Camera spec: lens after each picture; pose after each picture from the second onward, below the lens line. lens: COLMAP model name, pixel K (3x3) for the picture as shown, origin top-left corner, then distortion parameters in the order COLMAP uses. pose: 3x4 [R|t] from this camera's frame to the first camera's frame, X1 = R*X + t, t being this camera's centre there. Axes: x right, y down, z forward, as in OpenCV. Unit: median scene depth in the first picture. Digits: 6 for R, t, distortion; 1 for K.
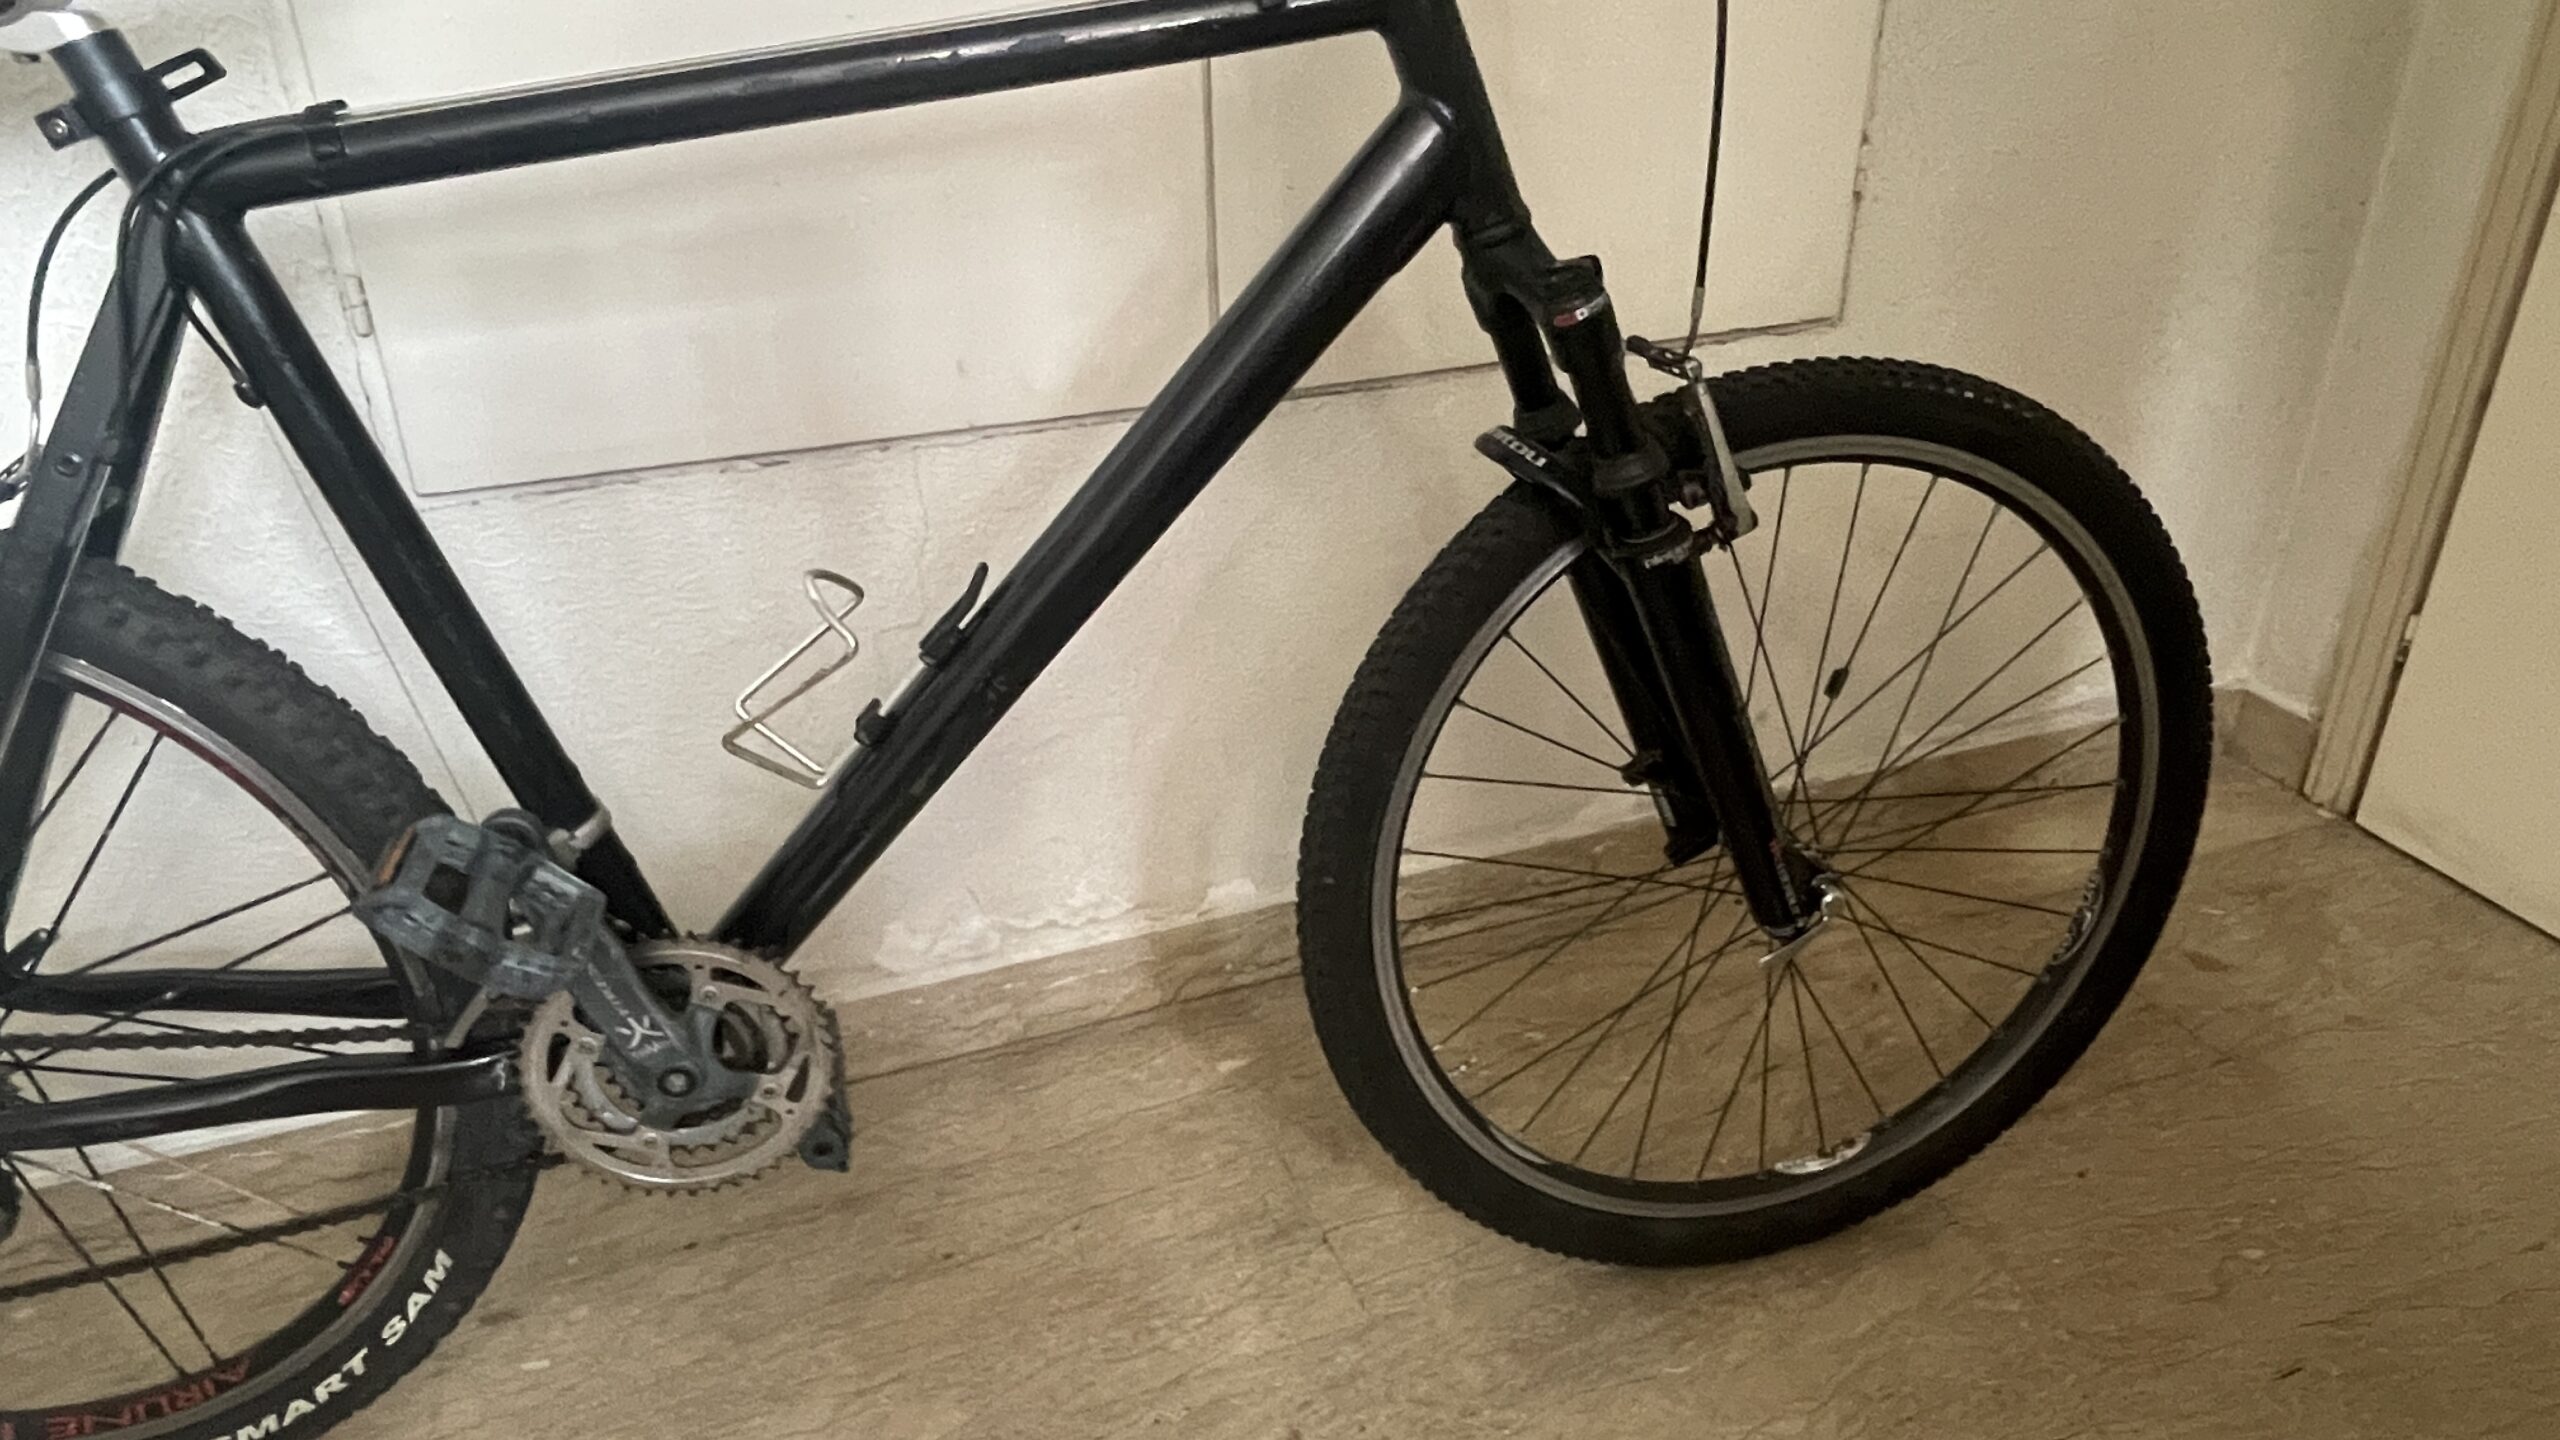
lens RADIAL K [[1727.4, 0, 1307.1], [0, 1727.4, 719.6], [0, 0, 1]] dist [0.006173, -0.022152]
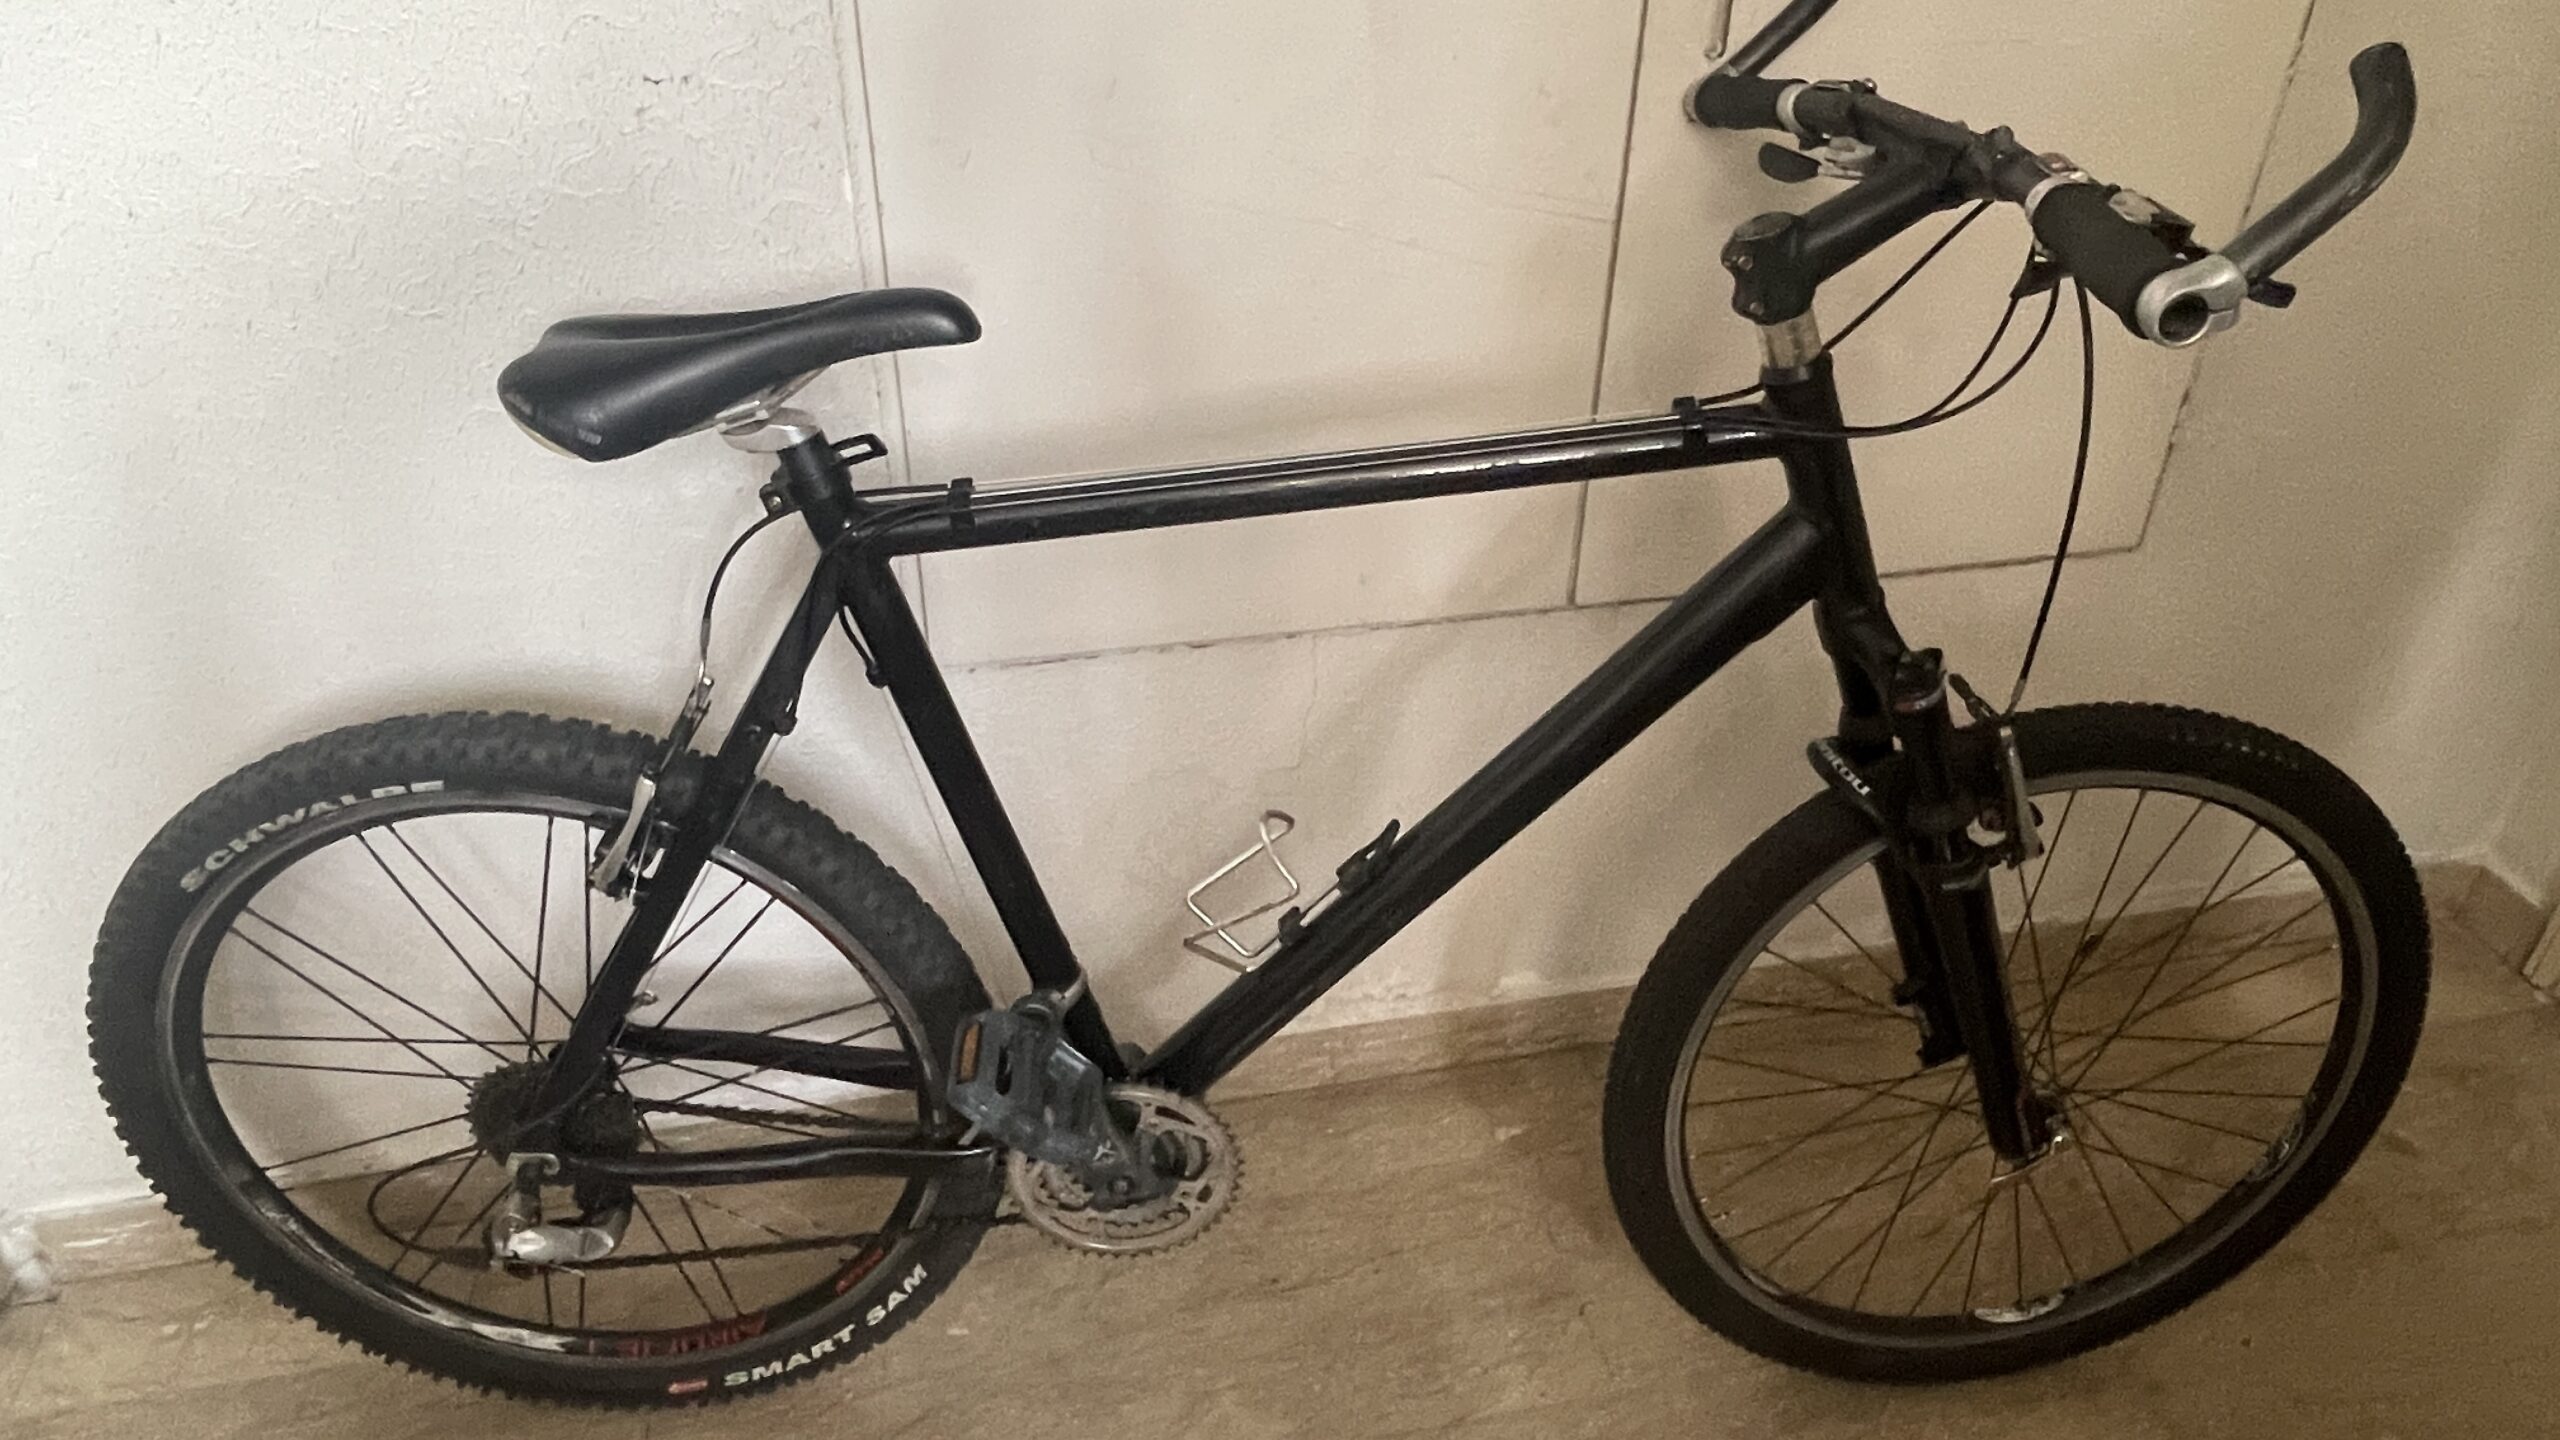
lens RADIAL K [[1727.4, 0, 1302.1], [0, 1727.4, 706.0], [0, 0, 1]] dist [0.006173, -0.022152]
pose [[0.988028, 0.107815, -0.110349, -0.104442], [-0.096698, 0.990117, 0.101573, -0.242377], [0.120209, -0.089686, 0.988689, -0.195157]]
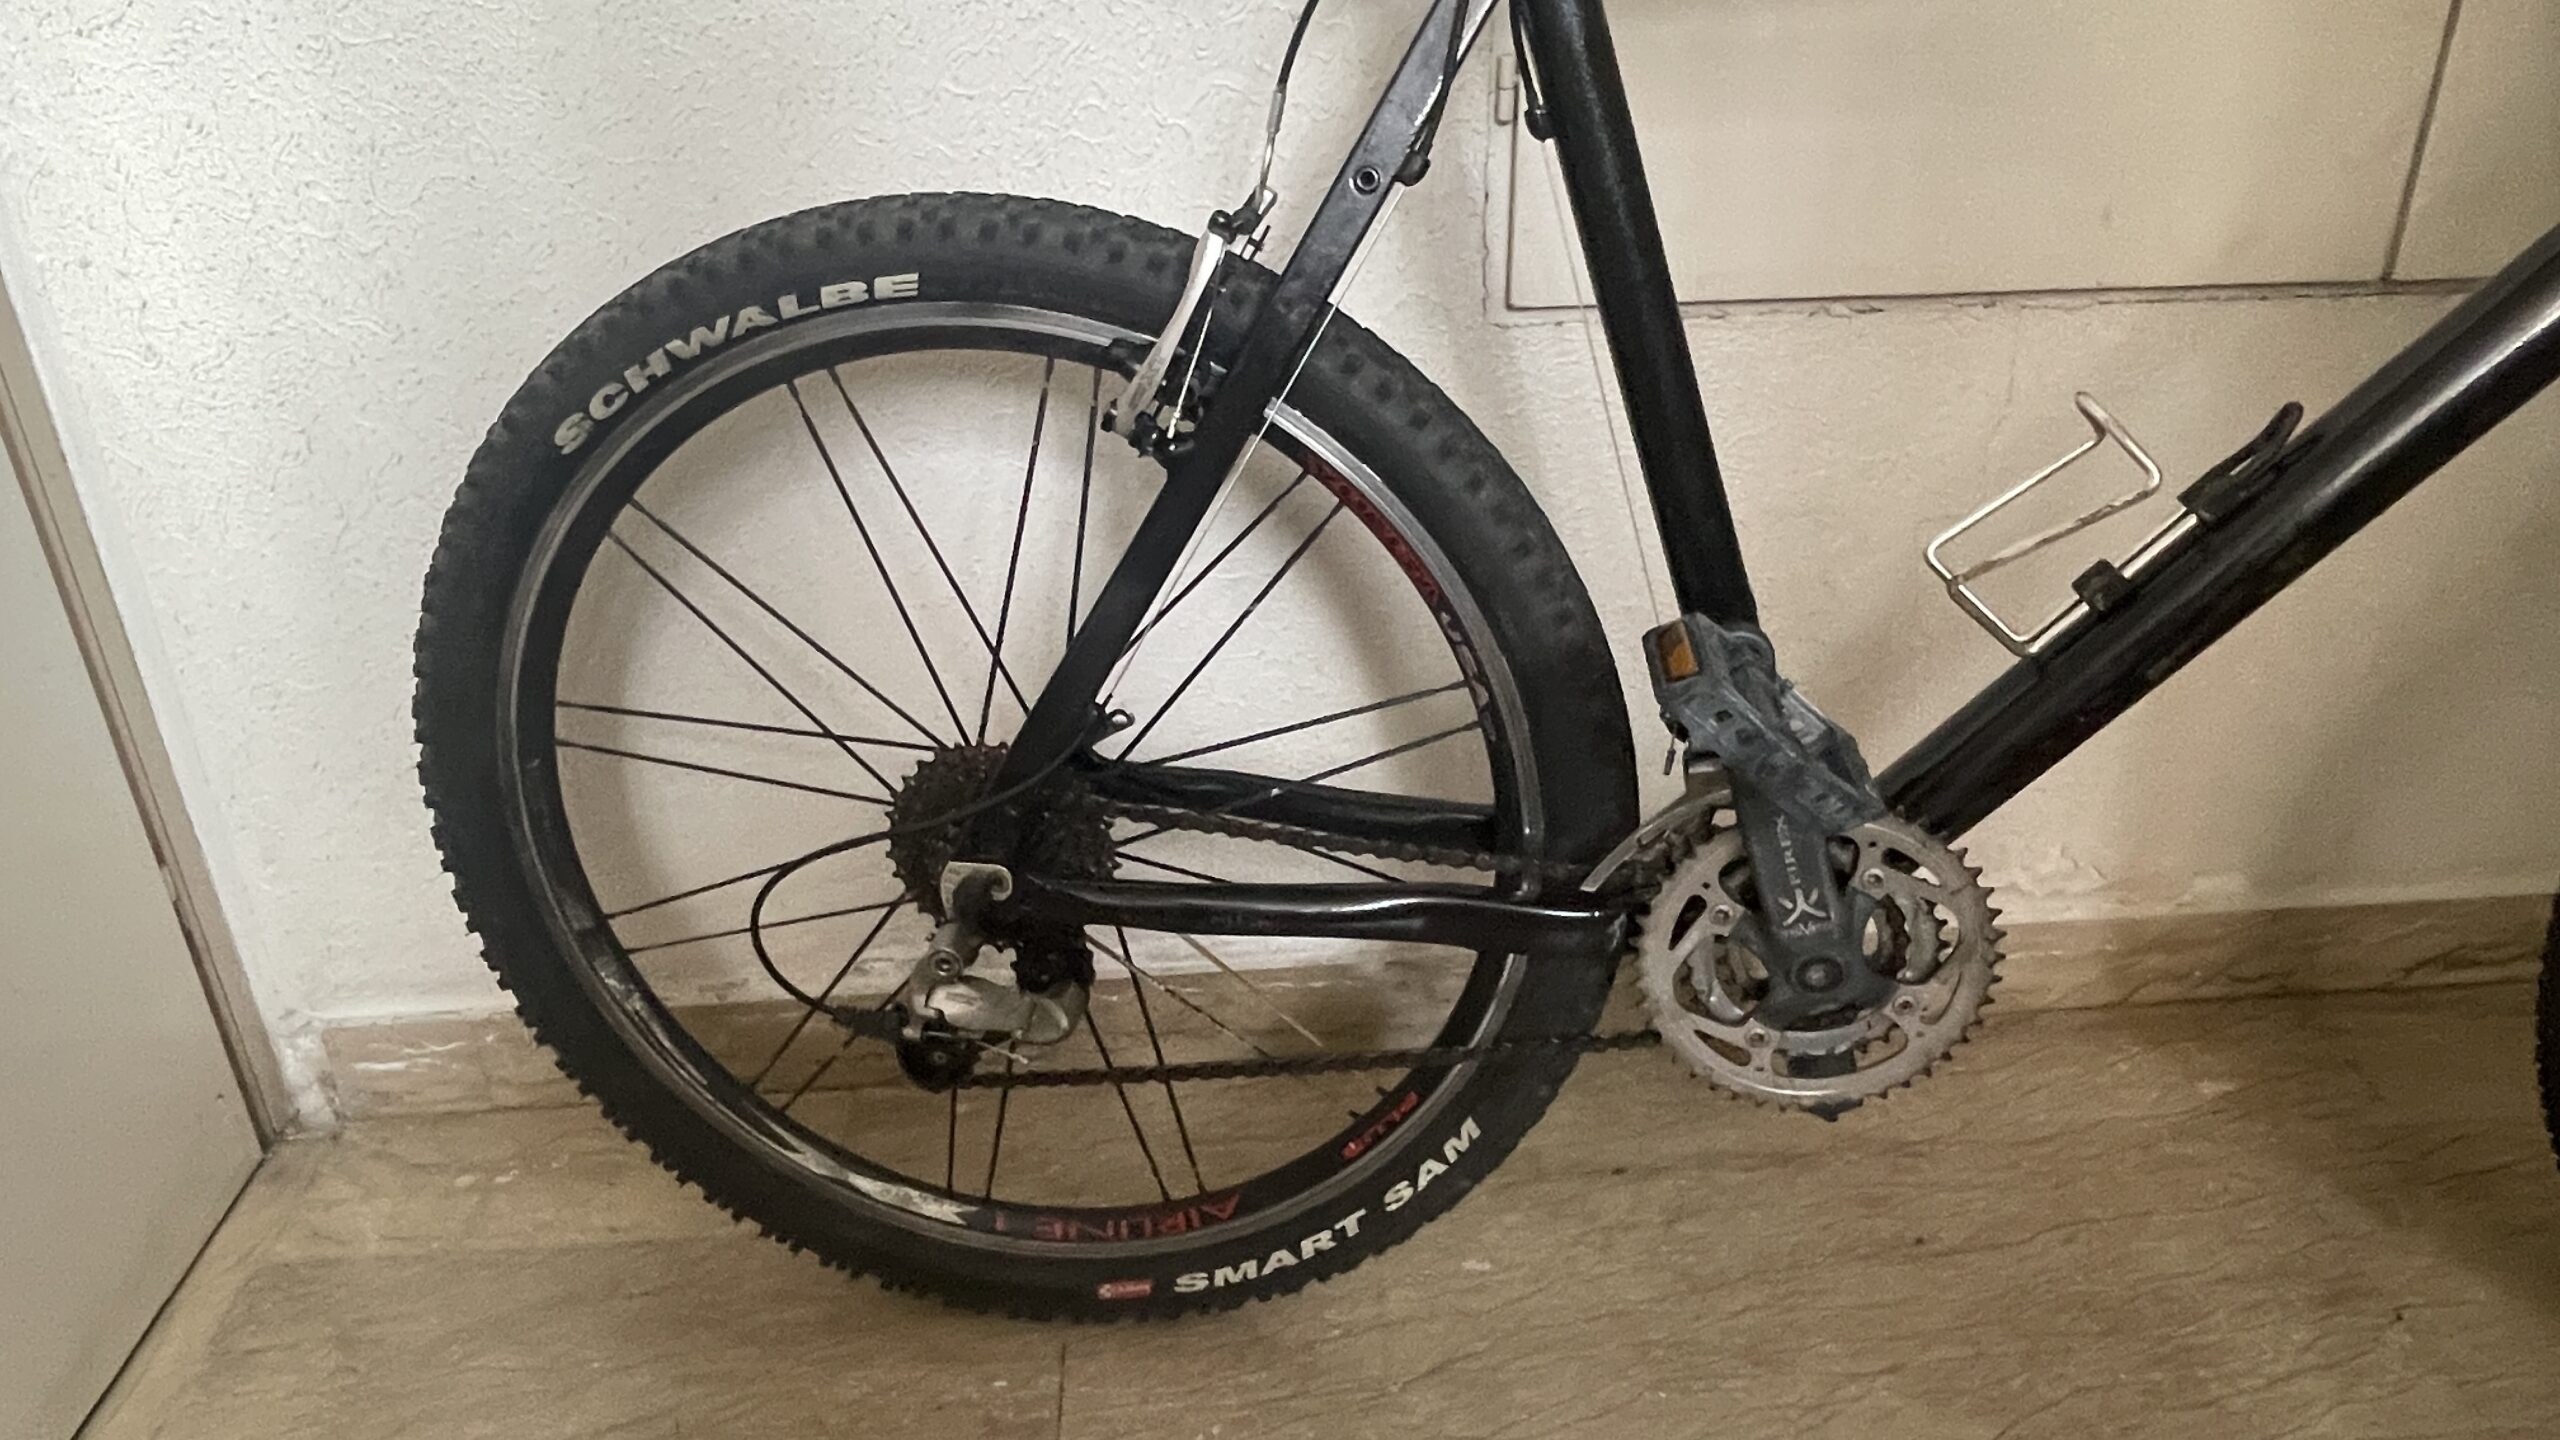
lens RADIAL K [[1727.4, 0, 1322.8], [0, 1727.4, 713.7], [0, 0, 1]] dist [0.006173, -0.022152]
pose [[0.955826, 0.127672, -0.264758, -0.323392], [-0.131595, 0.991299, 0.002944, 0.092304], [0.262830, 0.032026, 0.964310, 0.084887]]
